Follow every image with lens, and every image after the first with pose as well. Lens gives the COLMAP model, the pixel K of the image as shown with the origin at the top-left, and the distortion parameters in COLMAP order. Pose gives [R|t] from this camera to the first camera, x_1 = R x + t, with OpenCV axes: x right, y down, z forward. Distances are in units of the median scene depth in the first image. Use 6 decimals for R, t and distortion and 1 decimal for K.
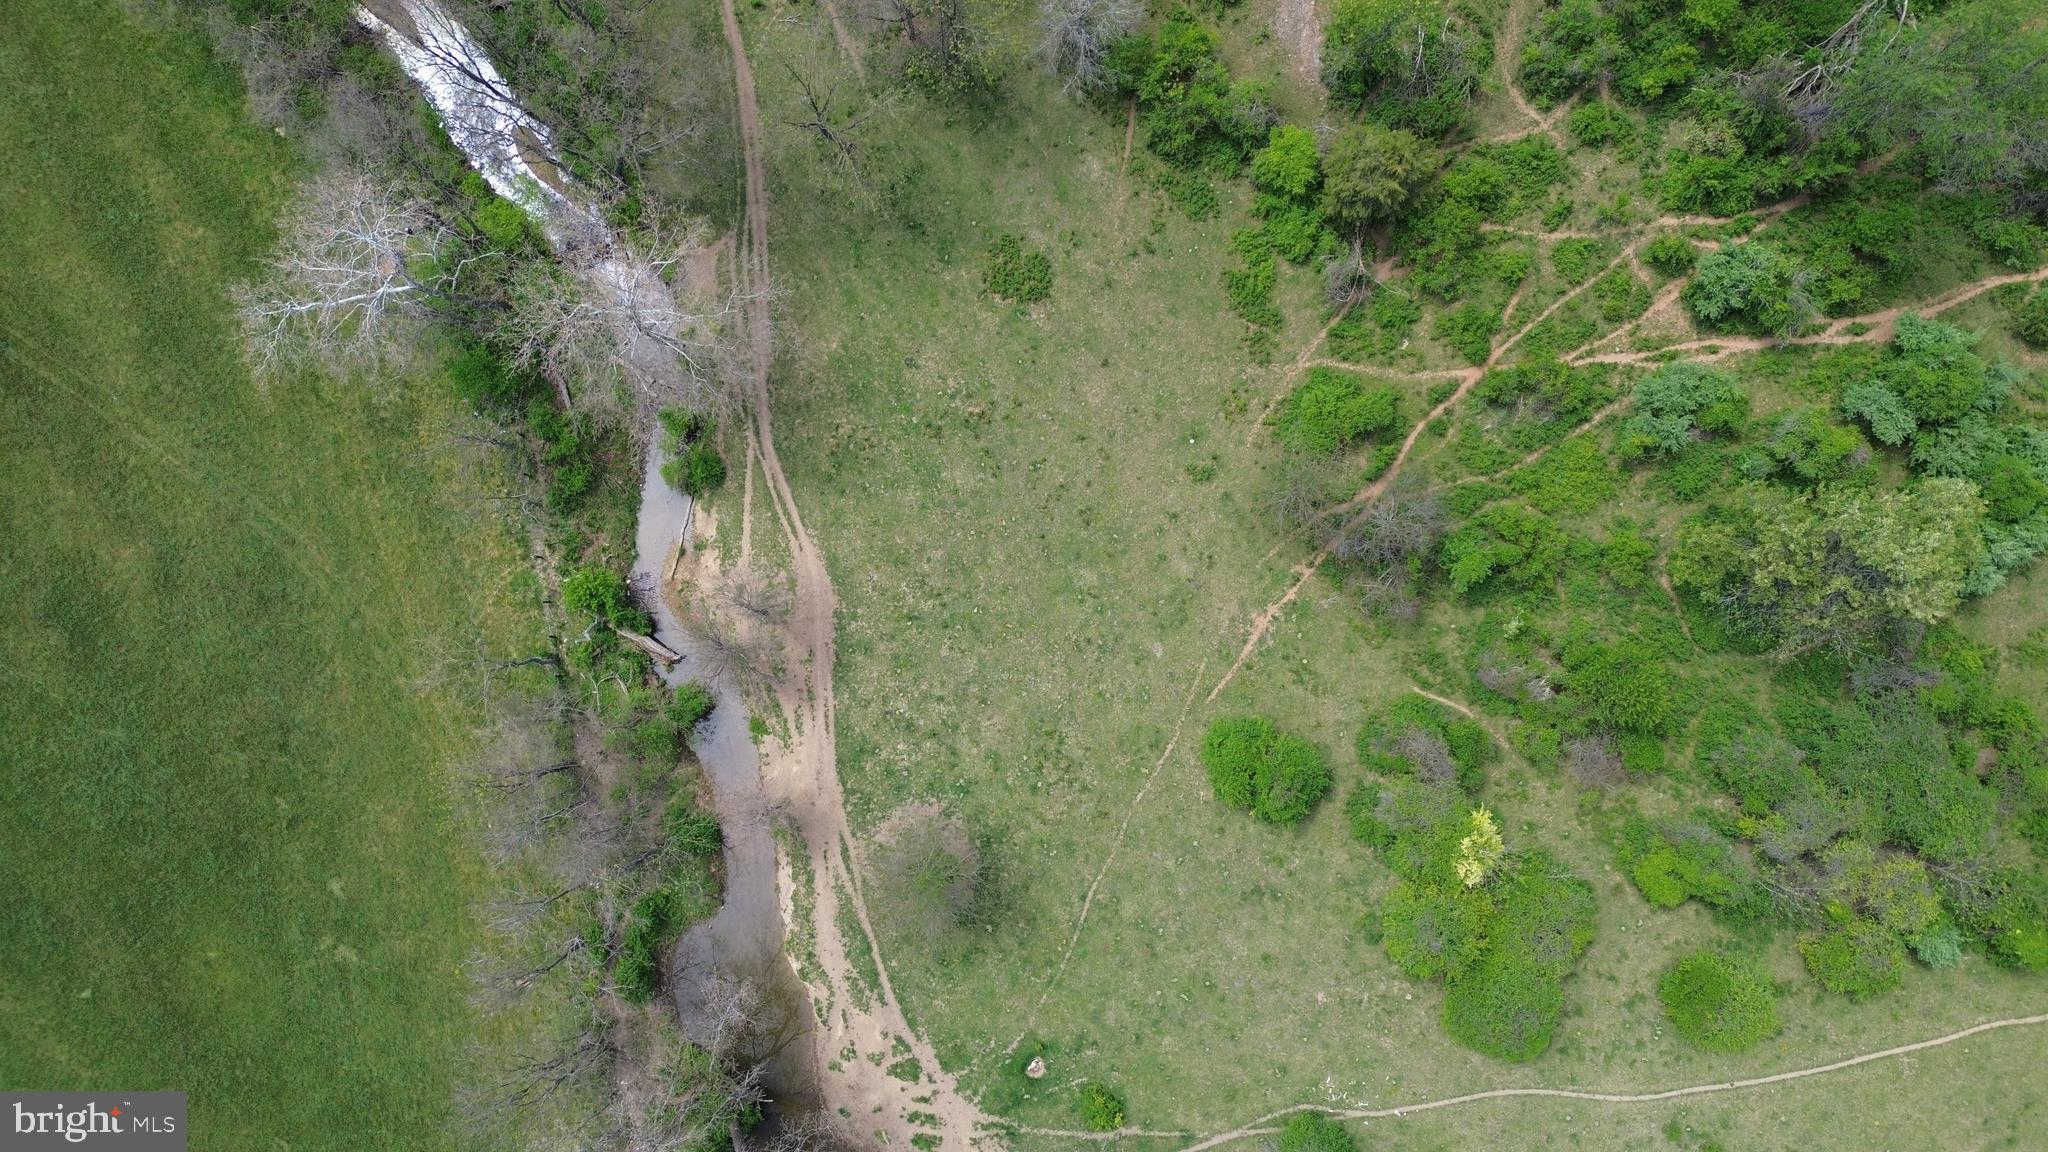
lens RADIAL K [[1302.2, 0, 1024.0], [0, 1302.2, 576.0], [0, 0, 1]] dist [0.077349, -0.066723]
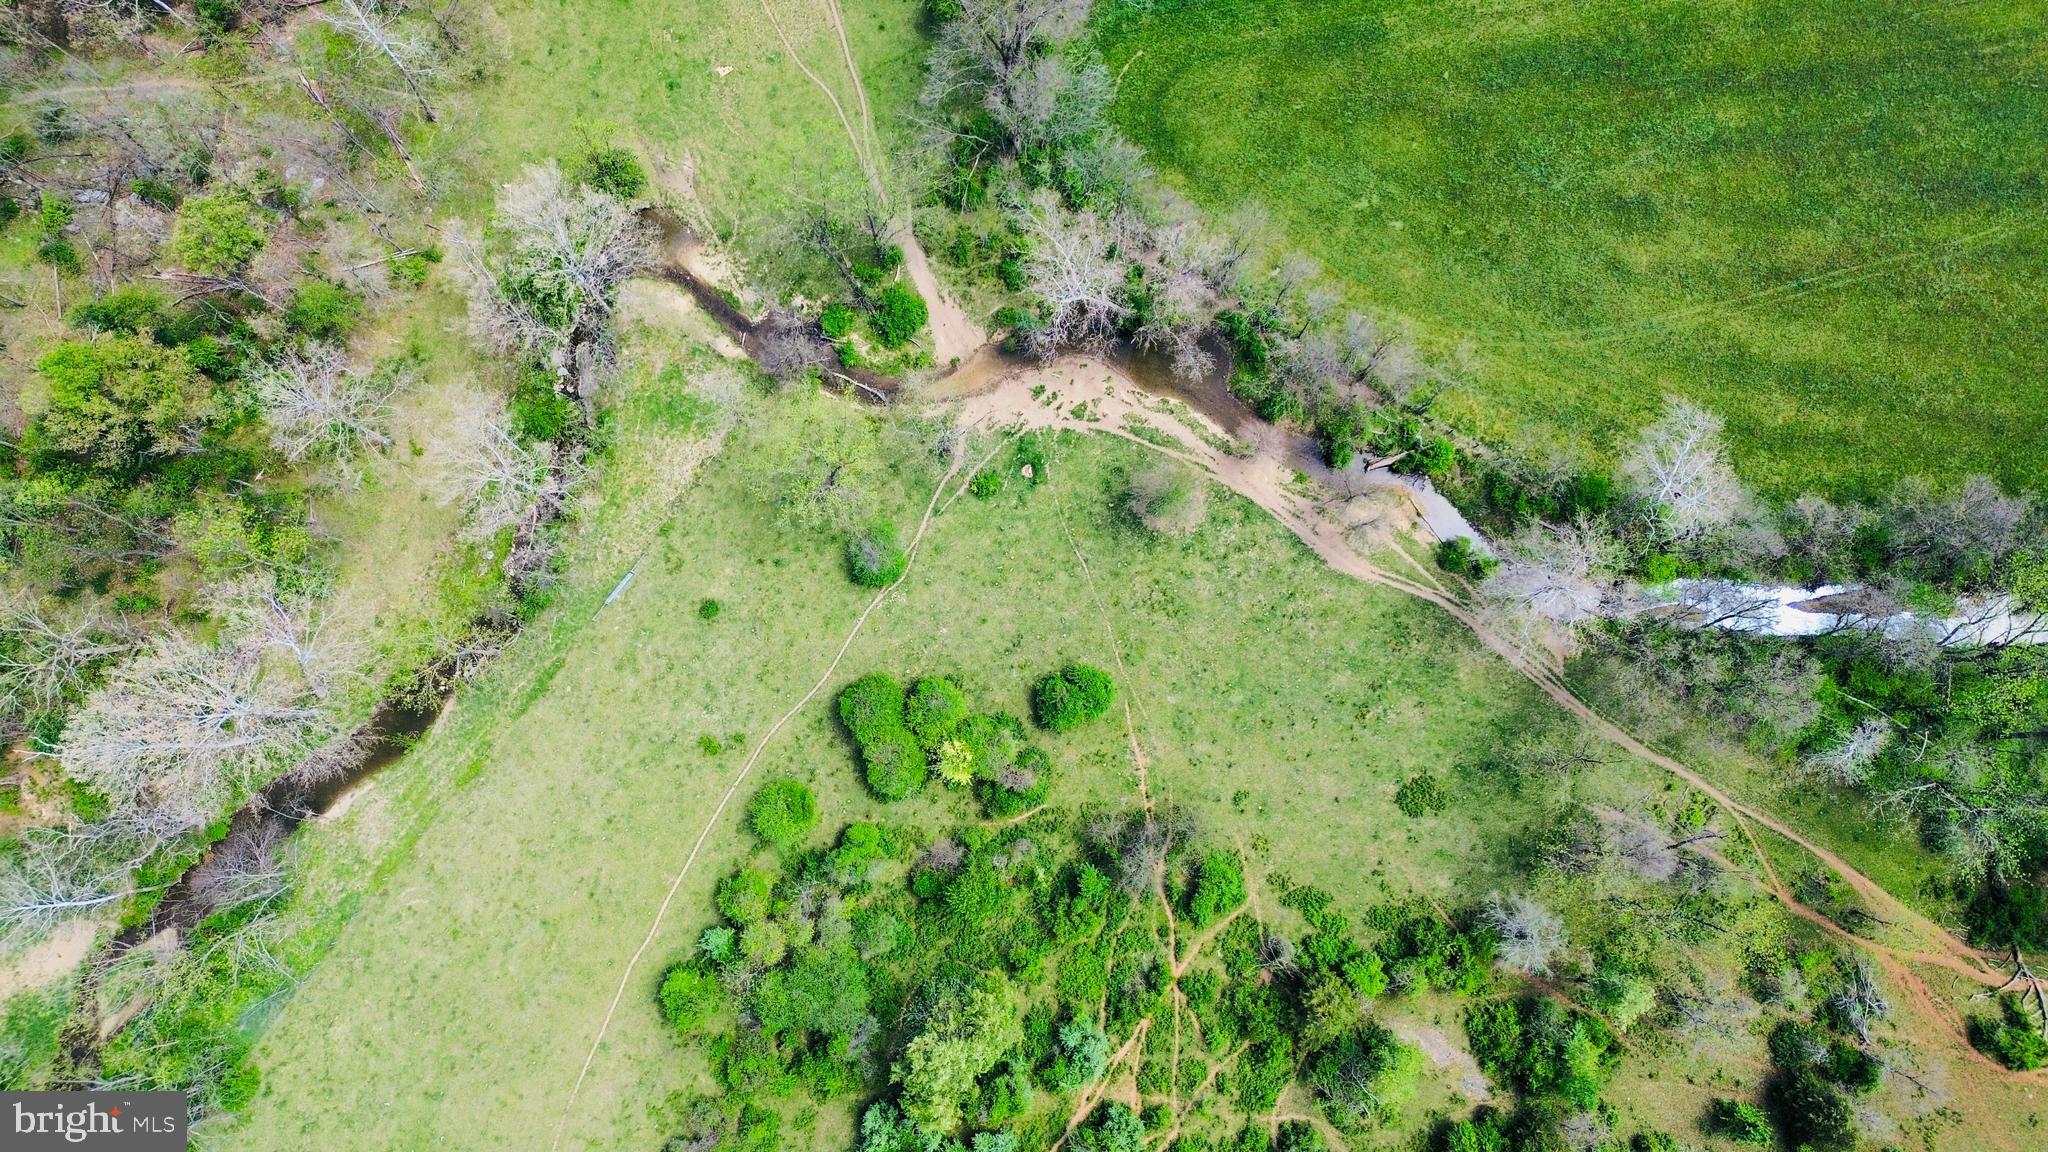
lens RADIAL K [[1388.1, 0, 1022.5], [0, 1388.1, 601.8], [0, 0, 1]] dist [0.153320, -0.309096]
pose [[-0.664988, 0.743997, -0.065261, 0.245349], [-0.745793, -0.656848, 0.111099, 0.082501], [0.039791, 0.122551, 0.991664, -0.680608]]
